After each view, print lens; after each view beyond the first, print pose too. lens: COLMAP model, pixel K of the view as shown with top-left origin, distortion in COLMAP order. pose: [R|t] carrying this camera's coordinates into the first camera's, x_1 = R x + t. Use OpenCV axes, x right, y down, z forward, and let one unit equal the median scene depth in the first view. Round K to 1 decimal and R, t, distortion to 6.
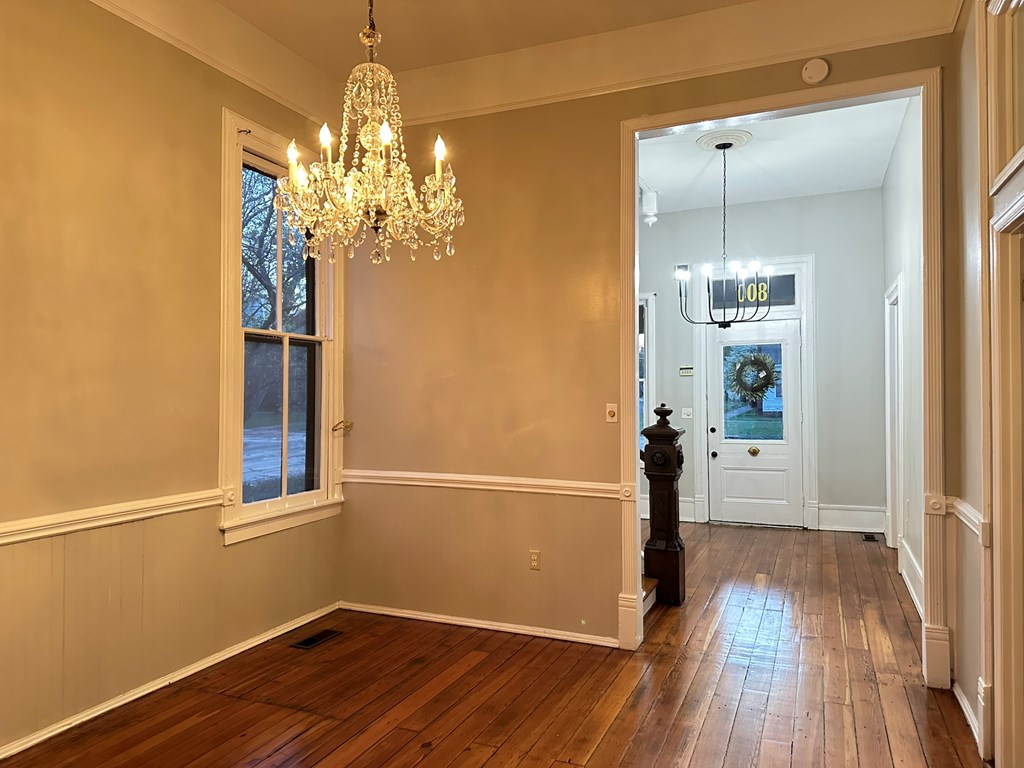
lens RADIAL K [[720.8, 0, 510.6], [0, 720.8, 380.5], [0, 0, 1]] dist [0.049947, -0.042444]
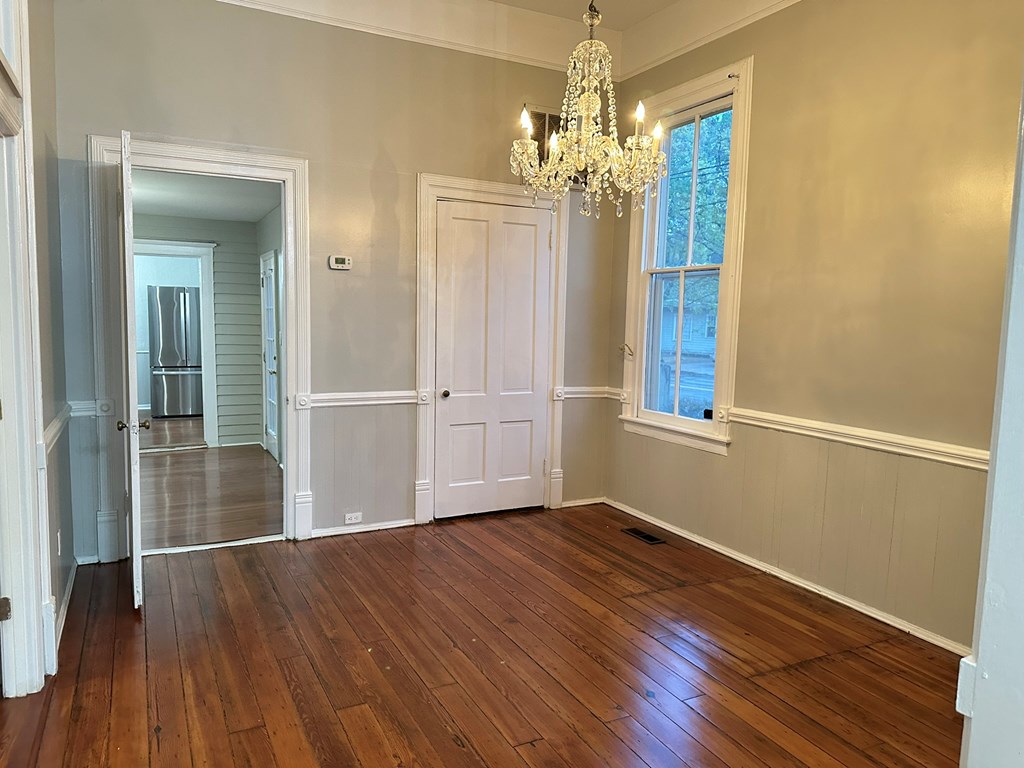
lens RADIAL K [[720.8, 0, 510.5], [0, 720.8, 391.3], [0, 0, 1]] dist [0.049947, -0.042444]
pose [[-0.638700, 0.072736, -0.766011, 0.710062], [-0.000287, 0.995500, 0.094766, 0.010059], [0.769456, 0.060747, -0.635804, 1.445505]]
